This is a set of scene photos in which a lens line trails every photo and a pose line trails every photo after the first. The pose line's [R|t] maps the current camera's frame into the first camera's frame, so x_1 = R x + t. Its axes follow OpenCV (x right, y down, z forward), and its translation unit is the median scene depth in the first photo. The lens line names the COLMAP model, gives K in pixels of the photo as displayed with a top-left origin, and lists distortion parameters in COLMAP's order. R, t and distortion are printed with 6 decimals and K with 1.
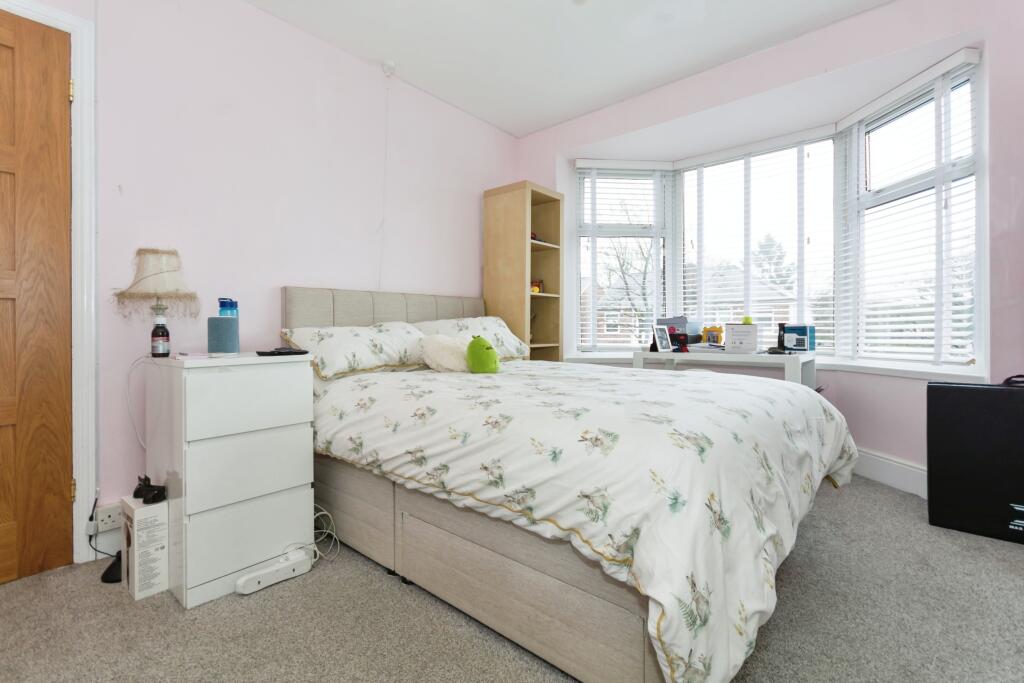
lens RADIAL K [[415.8, 0, 513.9], [0, 415.8, 327.4], [0, 0, 1]] dist [0.014028, -0.000050]
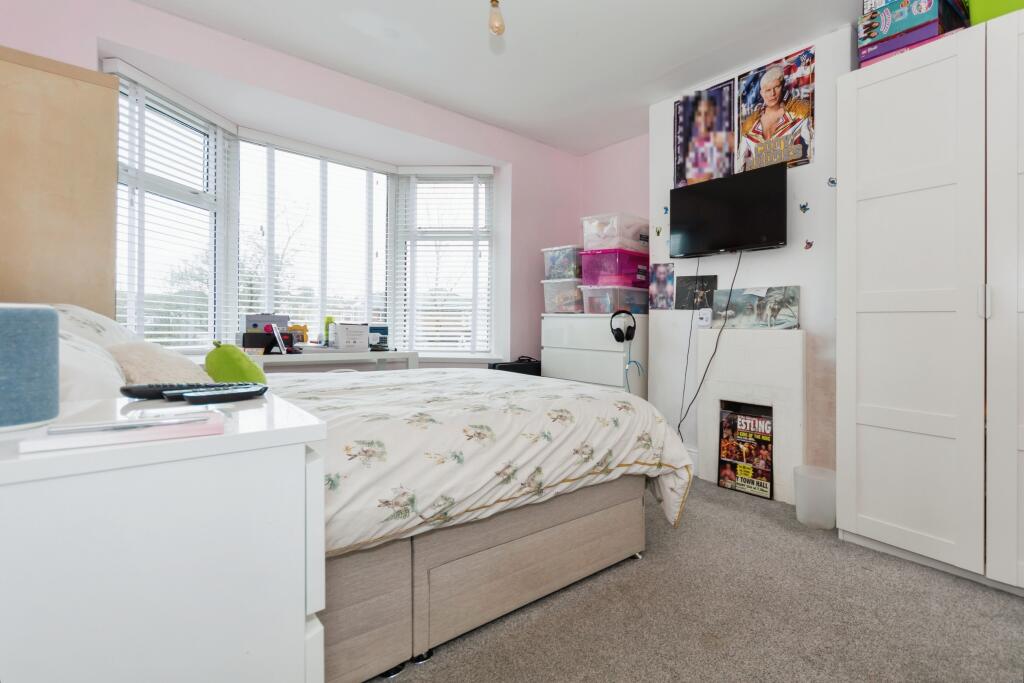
lens RADIAL K [[469.7, 0, 513.3], [0, 469.7, 332.3], [0, 0, 1]] dist [0.001608, 0.000340]
pose [[0.241511, -0.002317, 0.970395, -0.709037], [-0.021809, 0.999732, 0.007815, -0.007970], [-0.970153, -0.023051, 0.241396, 0.422372]]
